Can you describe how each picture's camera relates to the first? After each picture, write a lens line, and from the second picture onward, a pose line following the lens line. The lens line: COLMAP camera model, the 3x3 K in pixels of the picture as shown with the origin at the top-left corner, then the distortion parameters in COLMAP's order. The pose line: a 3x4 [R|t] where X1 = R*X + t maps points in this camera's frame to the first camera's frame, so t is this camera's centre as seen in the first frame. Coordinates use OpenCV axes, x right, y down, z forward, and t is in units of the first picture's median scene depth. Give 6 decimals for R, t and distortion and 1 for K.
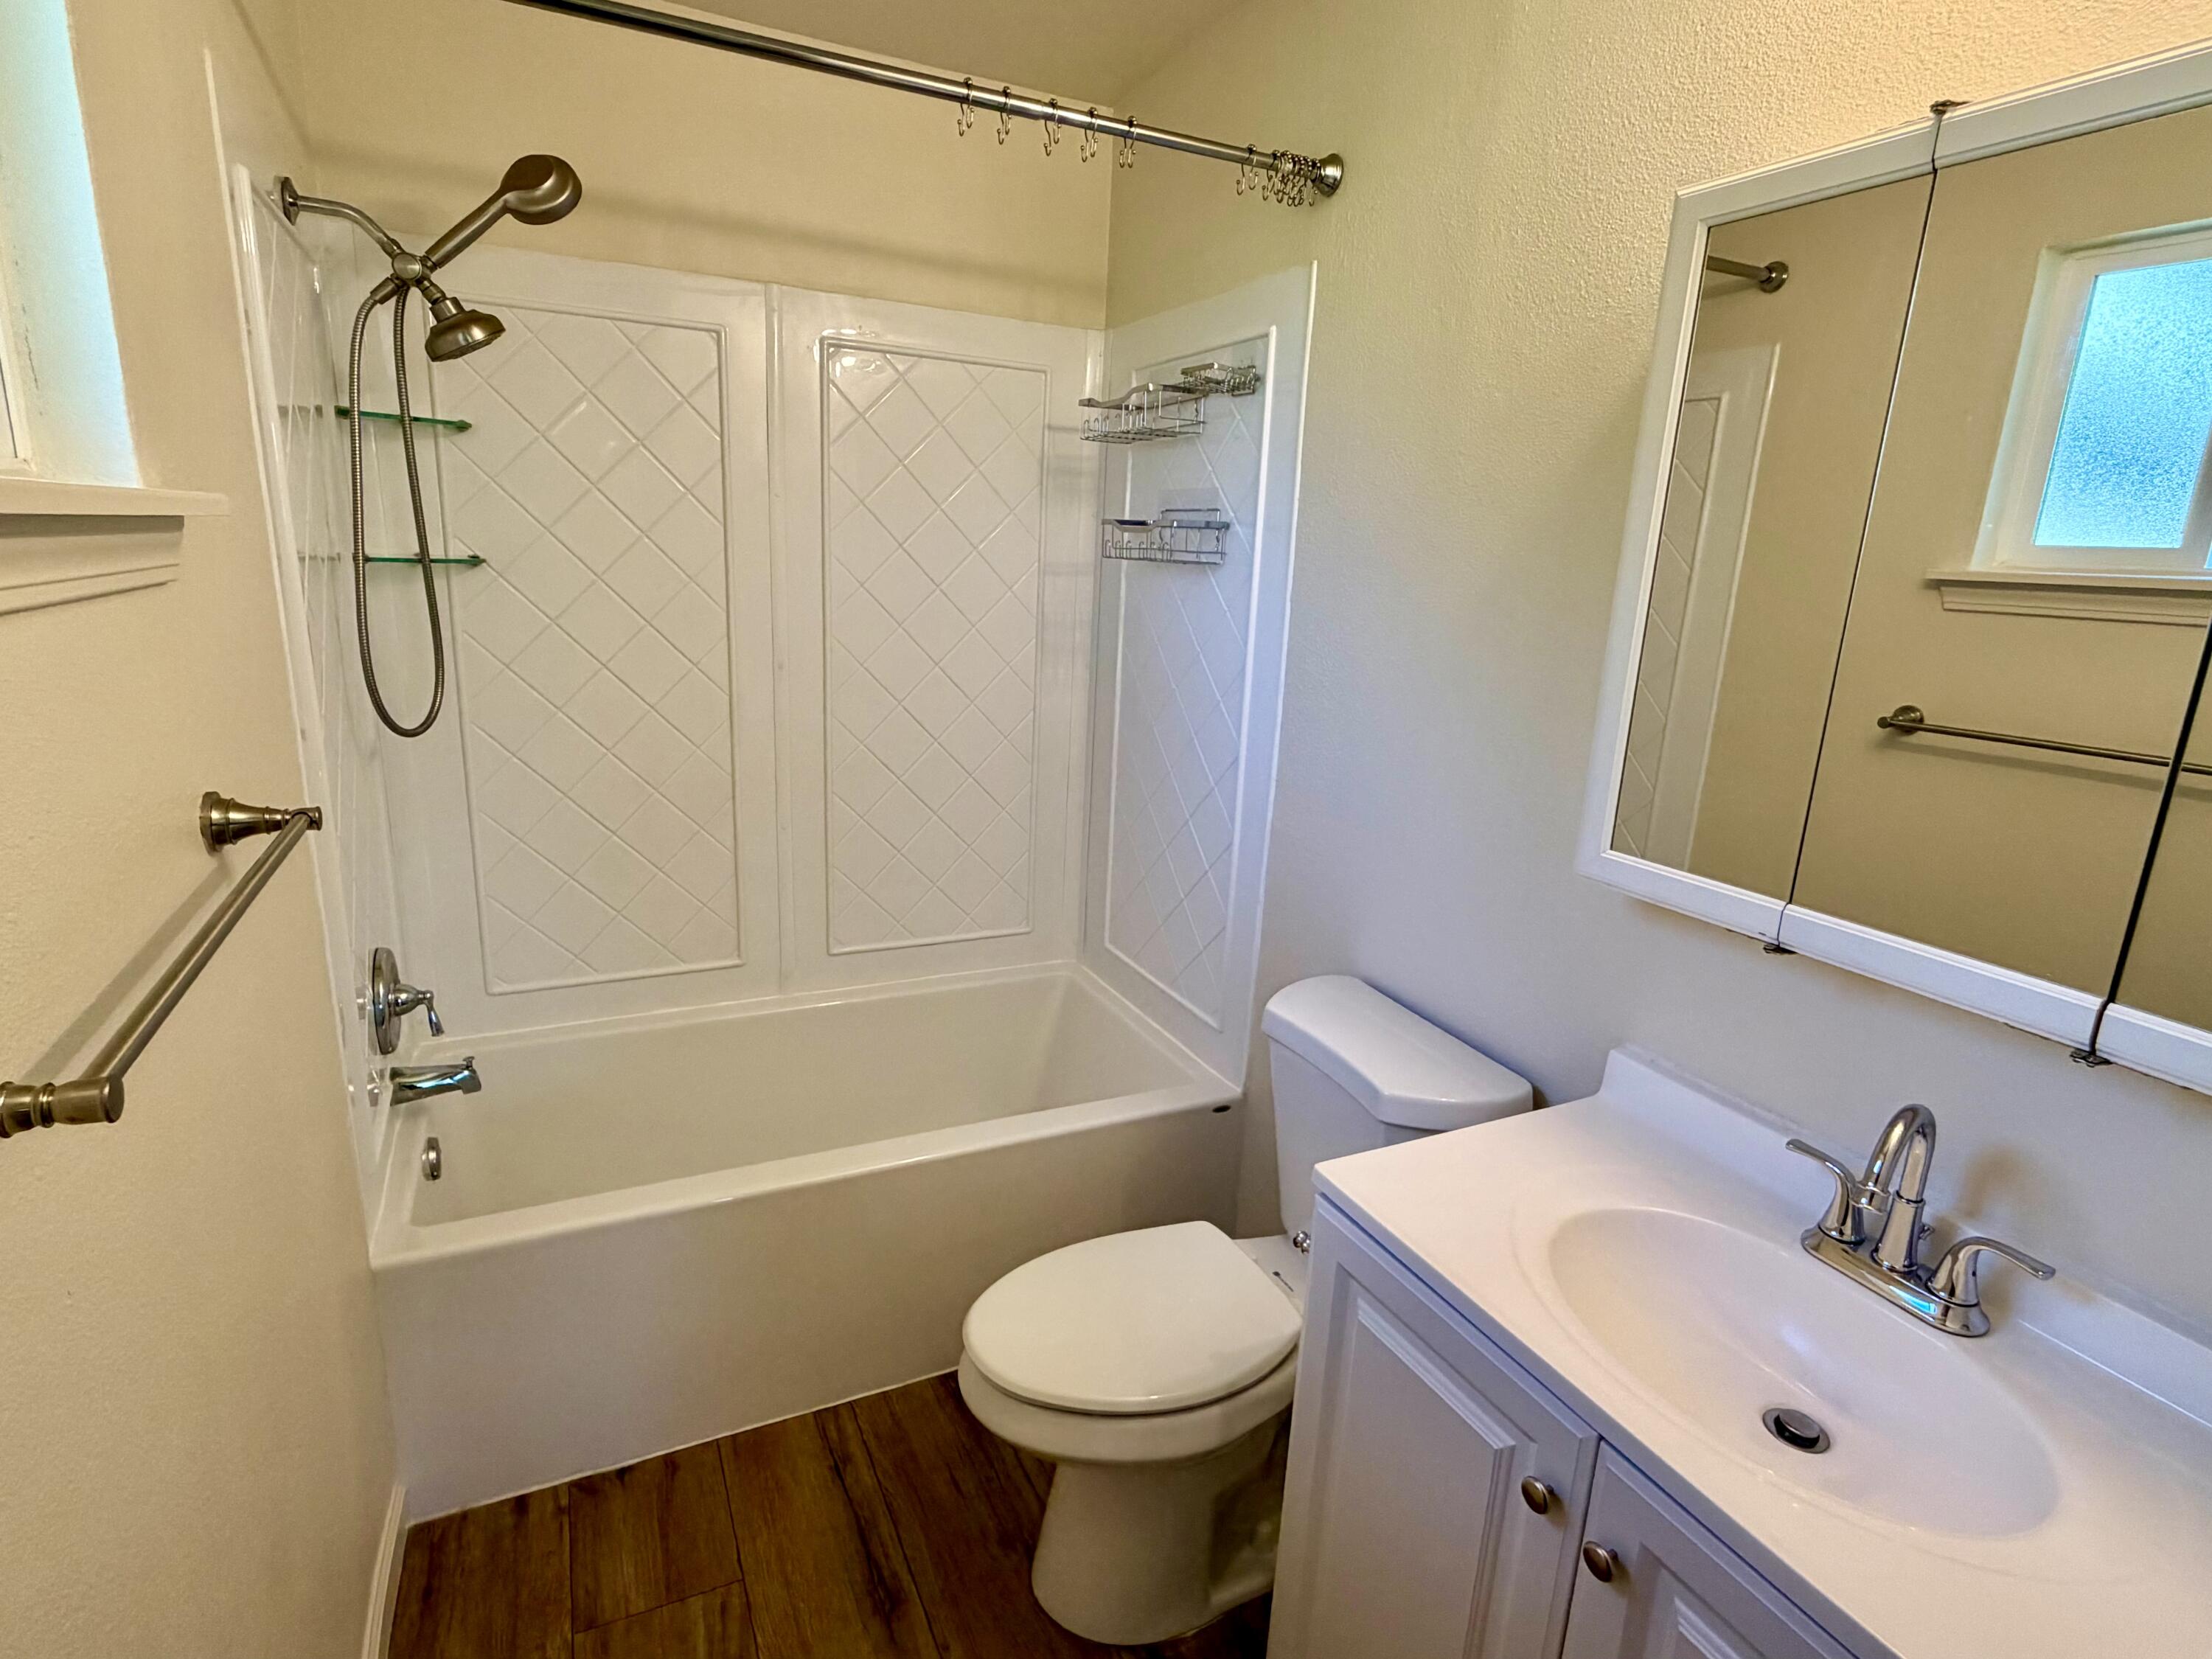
lens RADIAL K [[1126.5, 0, 1091.1], [0, 1126.5, 822.7], [0, 0, 1]] dist [0.017395, -0.000382]
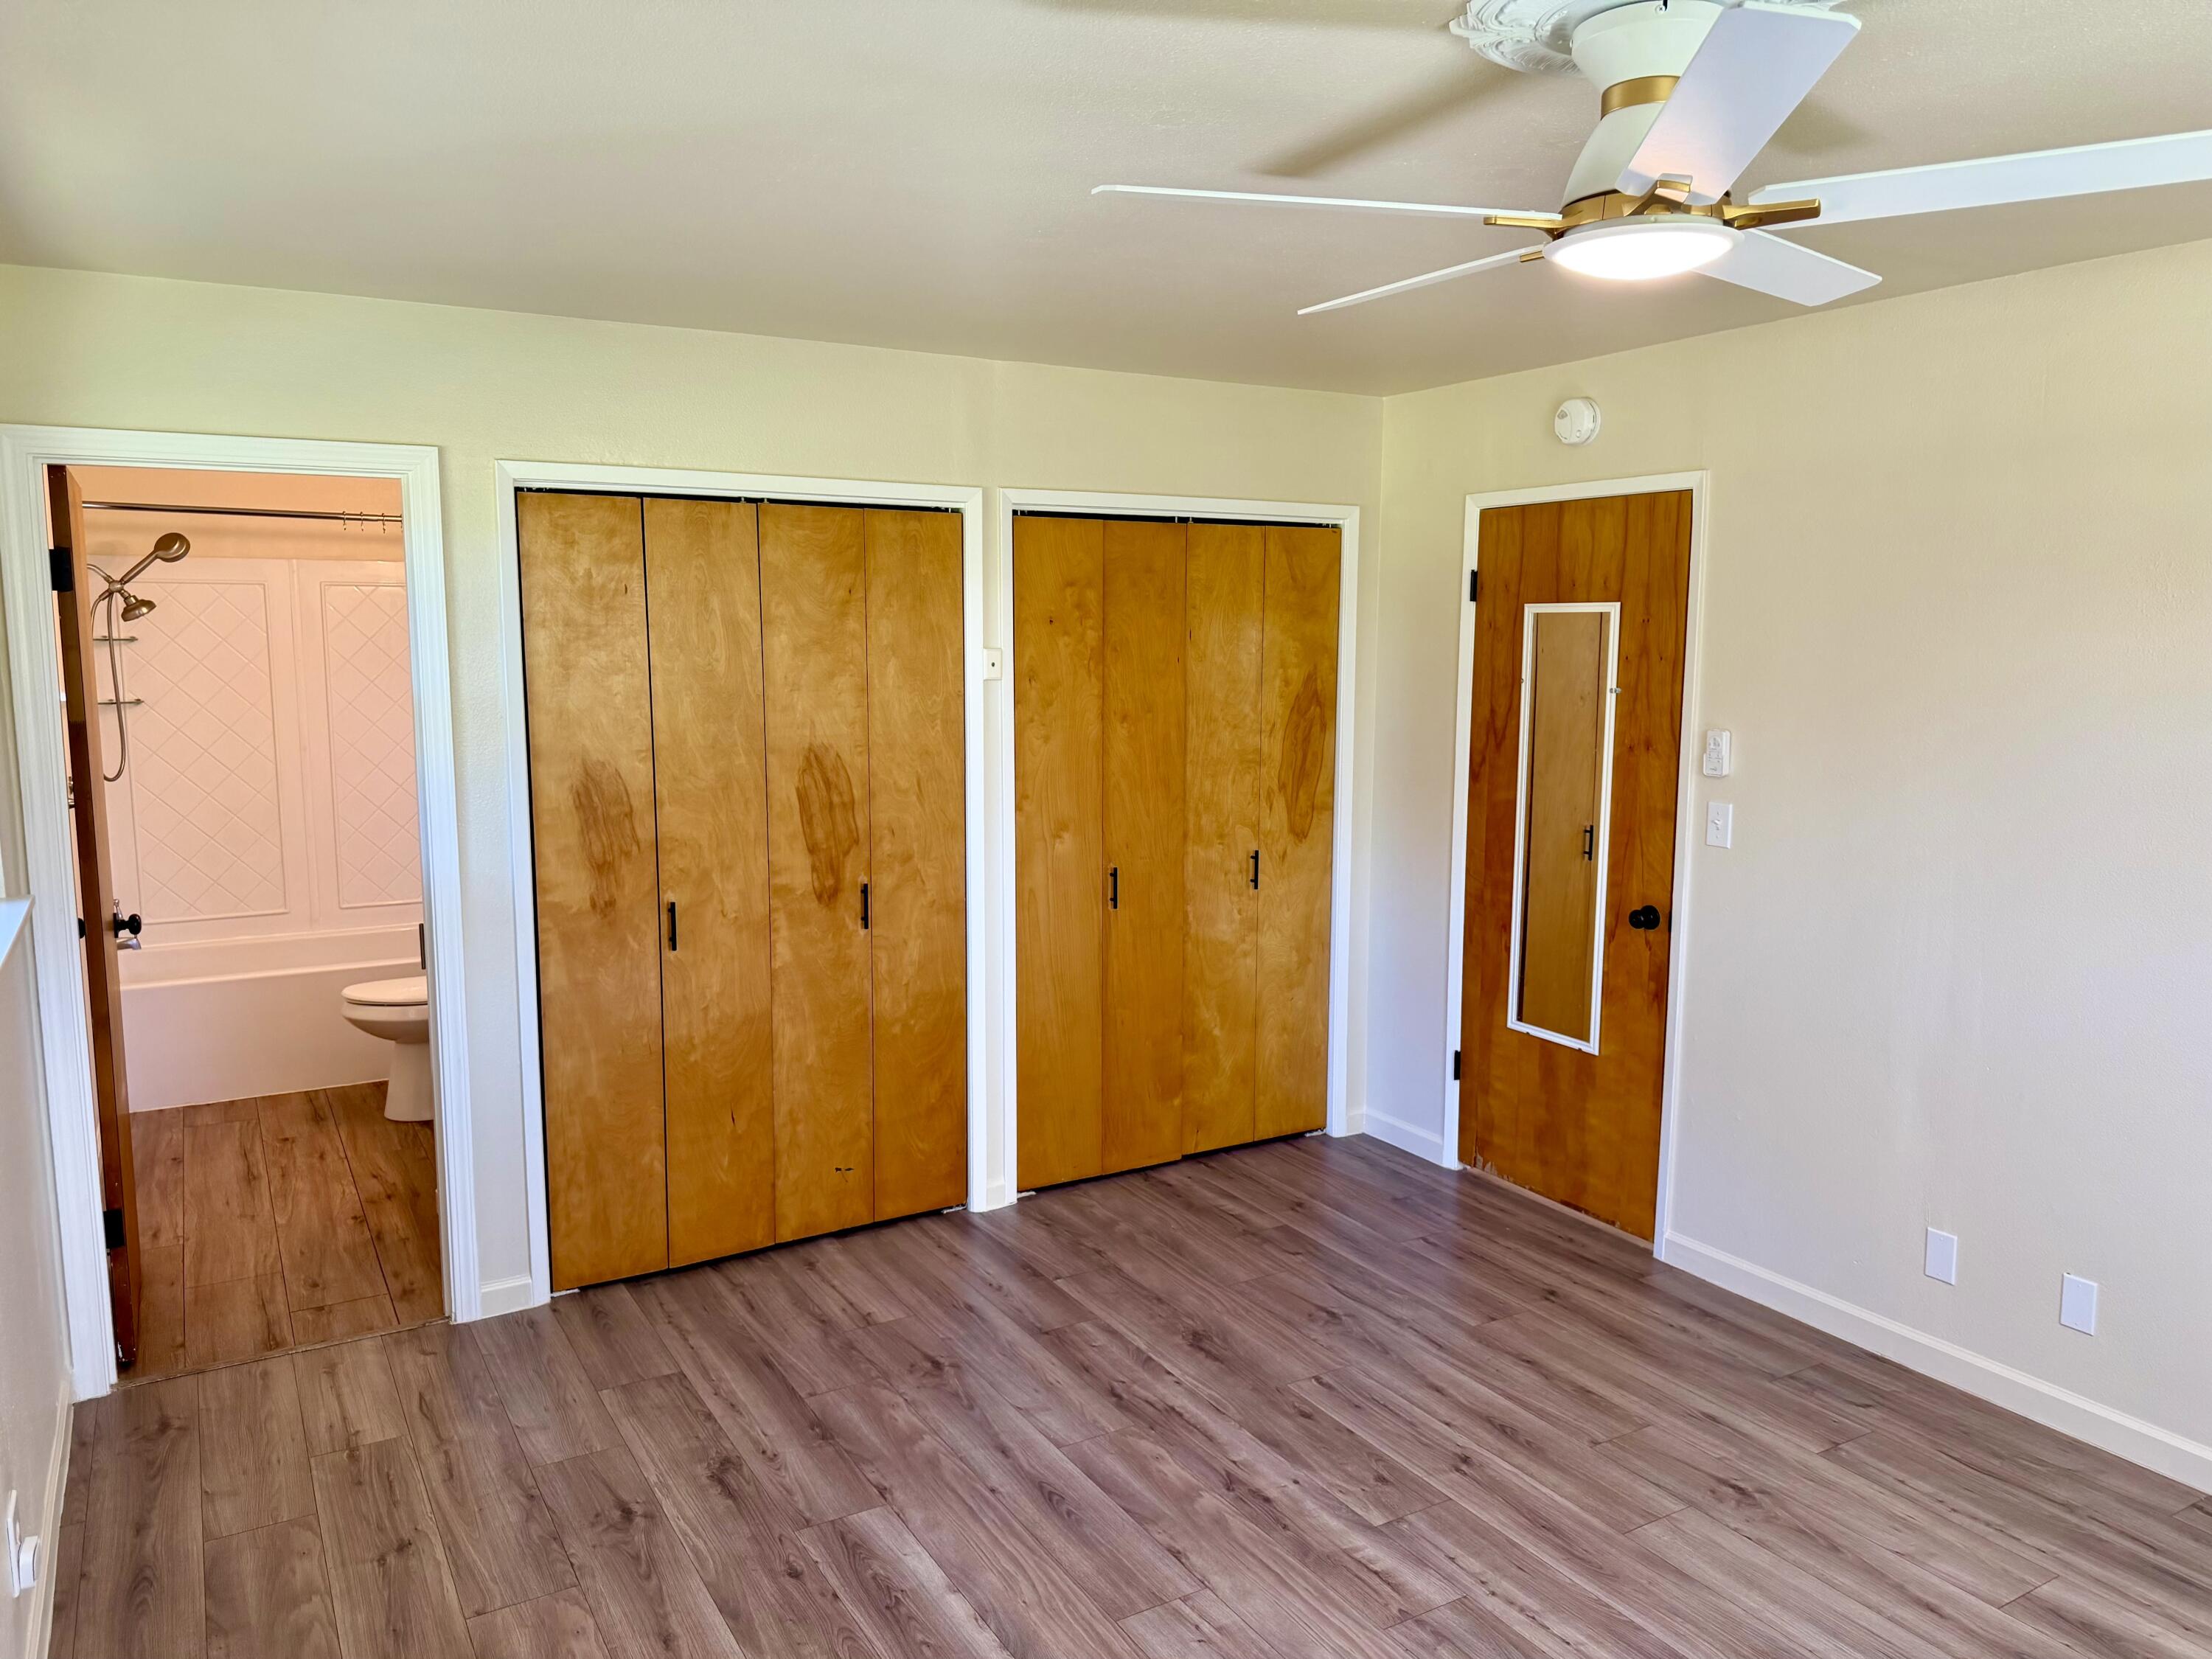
lens RADIAL K [[1574.7, 0, 1114.2], [0, 1574.7, 840.7], [0, 0, 1]] dist [0.045317, -0.055893]
pose [[0.995920, -0.050923, 0.074500, 1.227669], [0.058518, 0.992896, -0.103598, 0.523309], [-0.068695, 0.107535, 0.991825, -2.418622]]
